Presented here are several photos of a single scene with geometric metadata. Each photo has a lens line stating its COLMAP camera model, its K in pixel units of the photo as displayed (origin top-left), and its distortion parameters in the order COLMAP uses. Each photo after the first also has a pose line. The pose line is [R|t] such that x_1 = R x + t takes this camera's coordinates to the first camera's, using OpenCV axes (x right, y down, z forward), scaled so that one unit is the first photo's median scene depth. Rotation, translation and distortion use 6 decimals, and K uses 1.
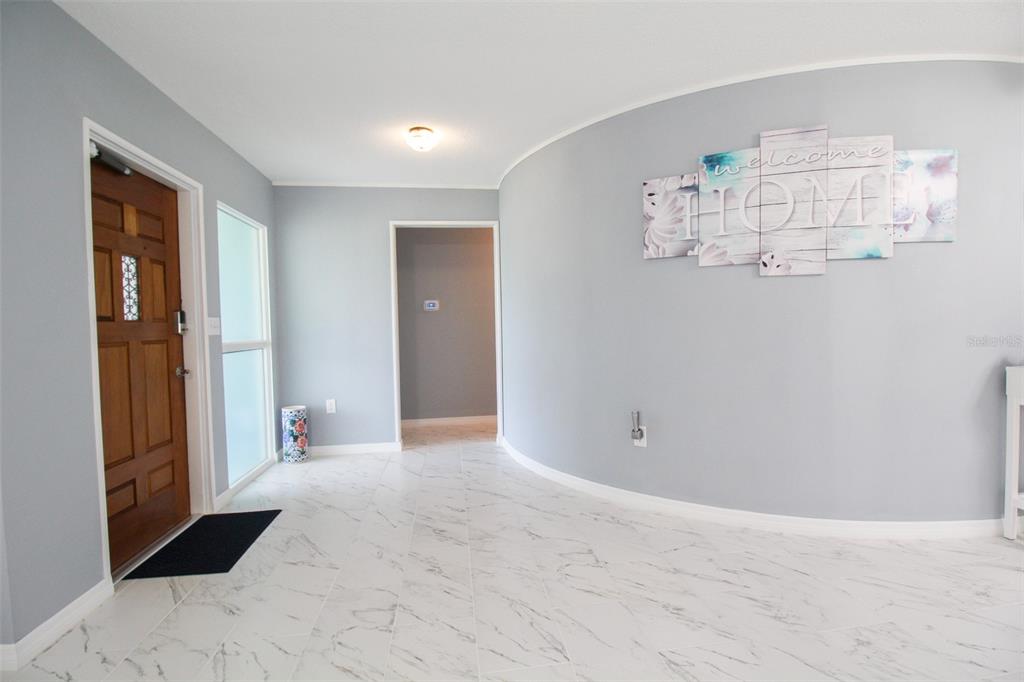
lens RADIAL K [[477.8, 0, 519.1], [0, 477.8, 339.3], [0, 0, 1]] dist [0.000020, -0.013191]
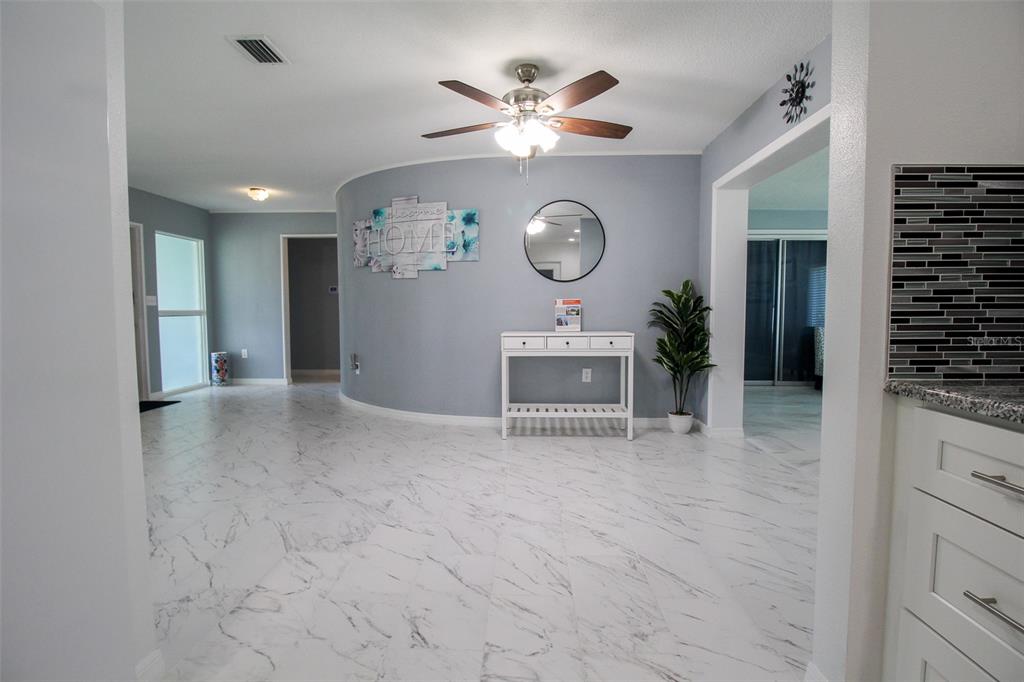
lens RADIAL K [[493.5, 0, 515.5], [0, 493.5, 339.9], [0, 0, 1]] dist [0.000214, -0.013820]
pose [[0.986584, 0.032852, -0.159917, 1.246772], [-0.026994, 0.998887, 0.038670, 0.014812], [0.161010, -0.033834, 0.986373, -0.761797]]
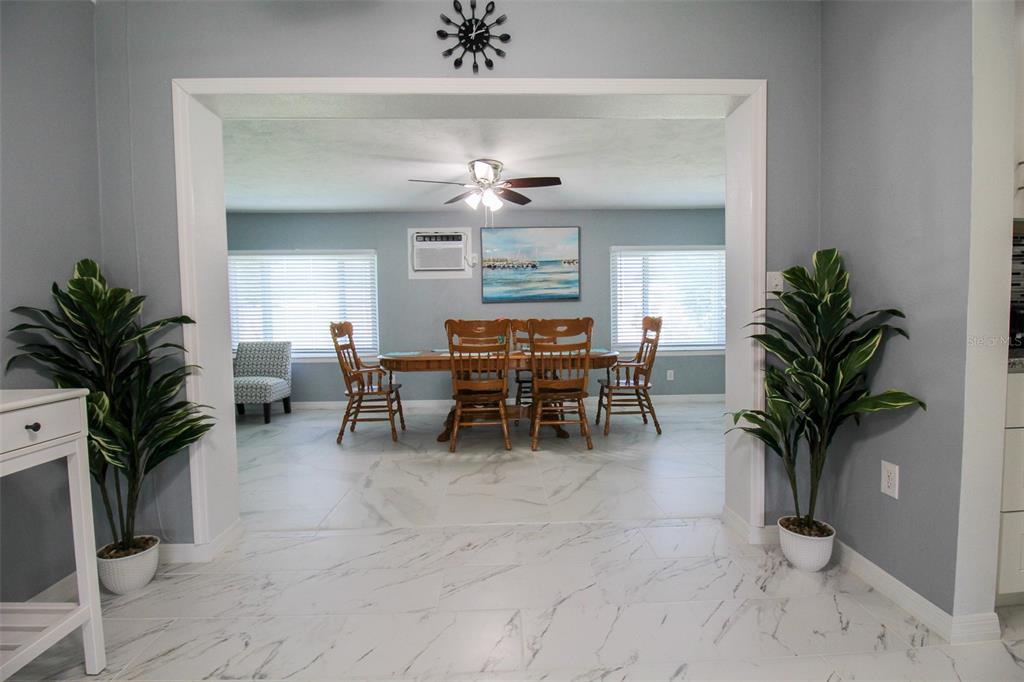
lens RADIAL K [[477.8, 0, 519.1], [0, 477.8, 339.3], [0, 0, 1]] dist [0.000020, -0.013191]
pose [[0.093412, -0.026073, 0.995286, 0.876277], [0.041470, 0.998891, 0.022275, -0.002812], [-0.994764, 0.039194, 0.094389, 0.256335]]
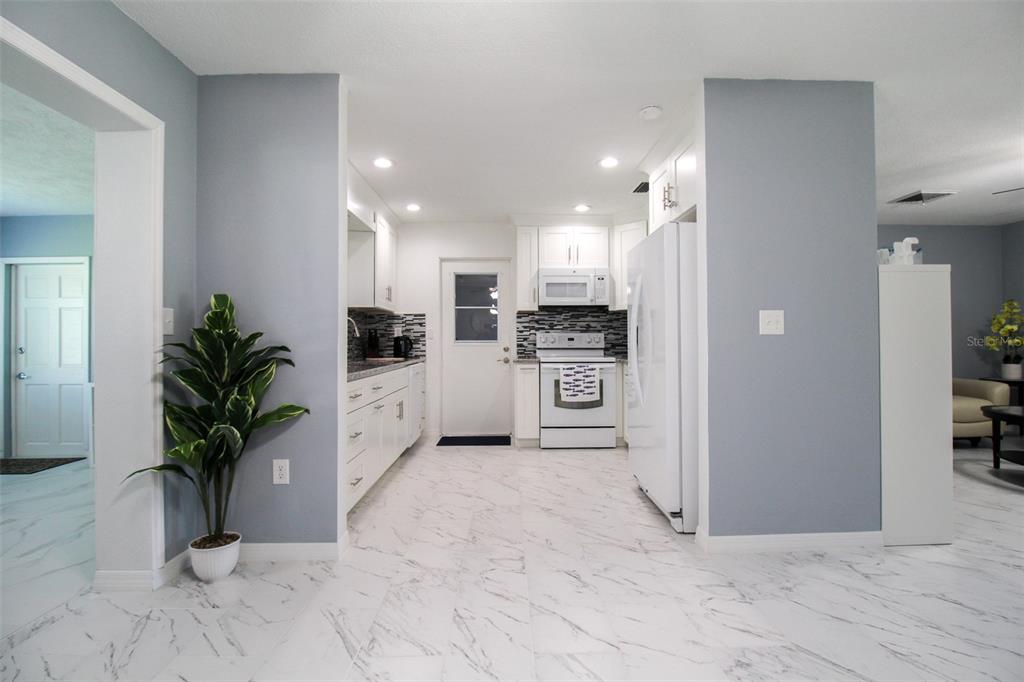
lens RADIAL K [[477.8, 0, 519.1], [0, 477.8, 339.3], [0, 0, 1]] dist [0.000020, -0.013191]
pose [[-0.994002, 0.029854, 0.105204, 1.035057], [0.031714, 0.999368, 0.016046, -0.020738], [-0.104659, 0.019286, -0.994321, 0.660053]]
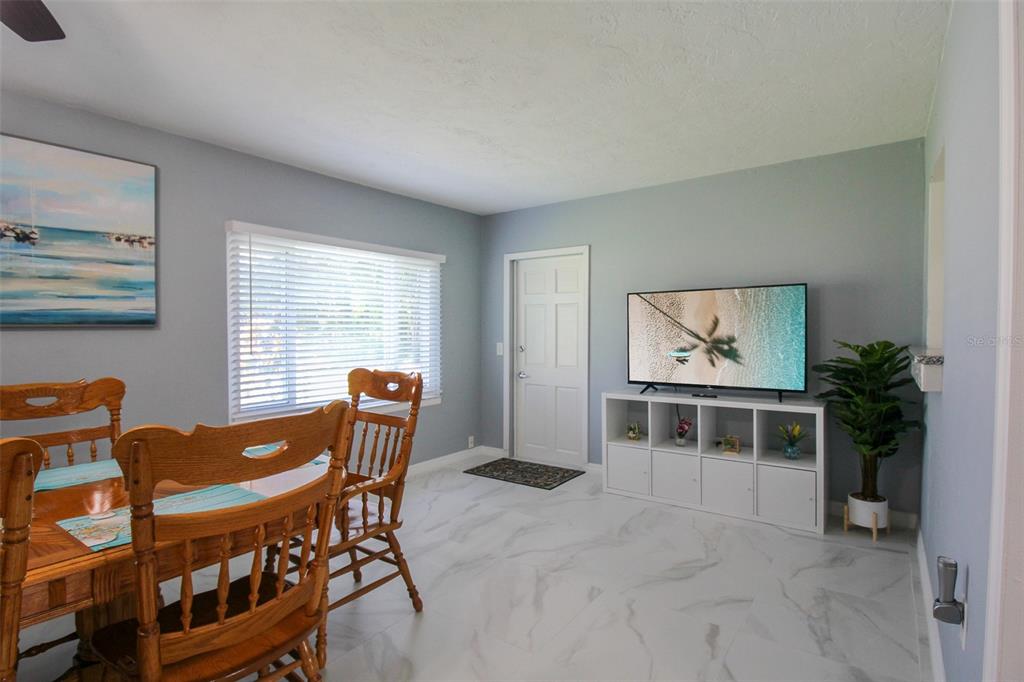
lens RADIAL K [[508.1, 0, 522.1], [0, 508.1, 338.6], [0, 0, 1]] dist [0.001179, -0.015453]
pose [[-0.725211, 0.006644, 0.688494, 1.838727], [0.035406, 0.998990, 0.027653, -0.101669], [-0.687615, 0.044431, -0.724715, 0.429595]]
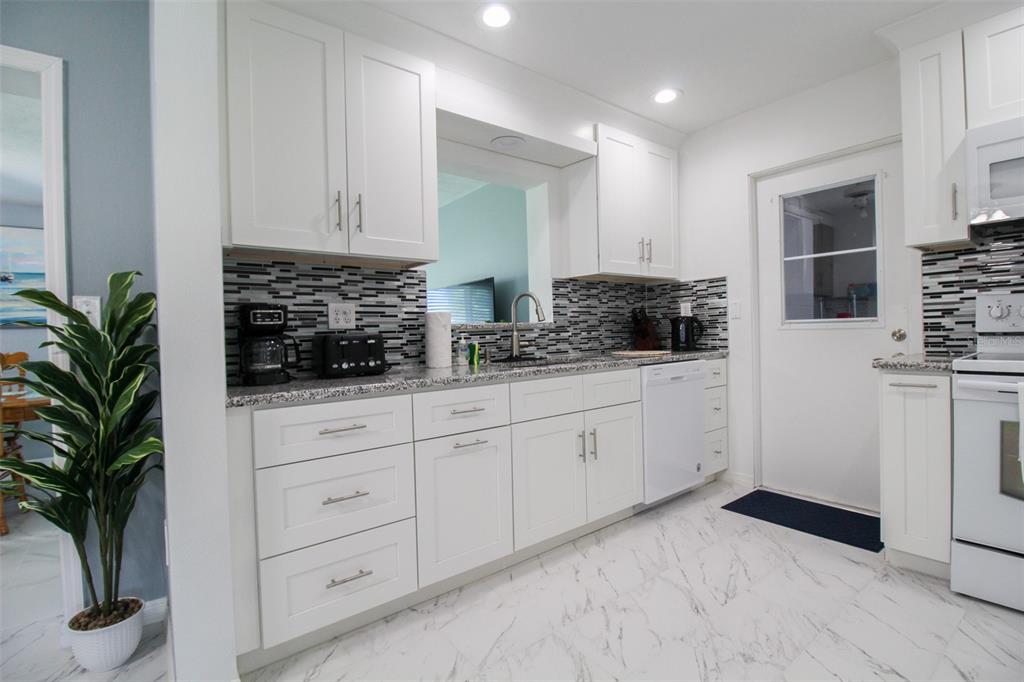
lens RADIAL K [[477.8, 0, 519.1], [0, 477.8, 339.3], [0, 0, 1]] dist [0.000020, -0.013191]
pose [[-0.509394, 0.026004, 0.860141, 0.870828], [0.062040, 0.998052, 0.006568, 0.009162], [-0.858294, 0.056709, -0.510015, -0.284277]]
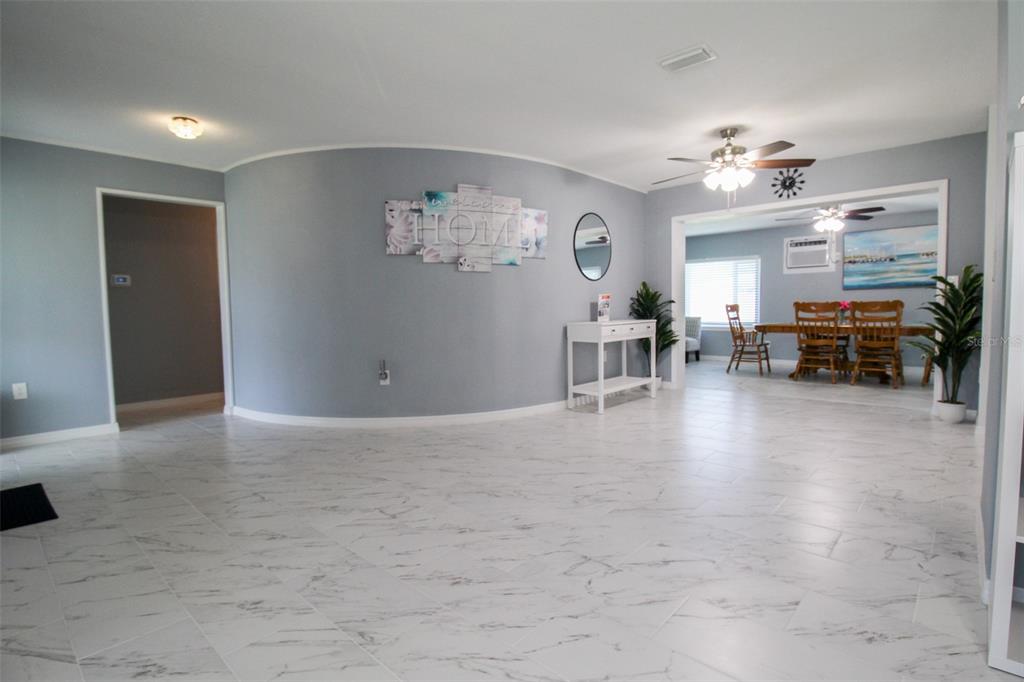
lens RADIAL K [[493.5, 0, 515.5], [0, 493.5, 339.9], [0, 0, 1]] dist [0.000214, -0.013820]
pose [[0.772195, -0.030895, 0.634634, -0.430291], [0.016319, 0.999452, 0.028799, 0.059927], [-0.635176, -0.011882, 0.772276, -0.443972]]
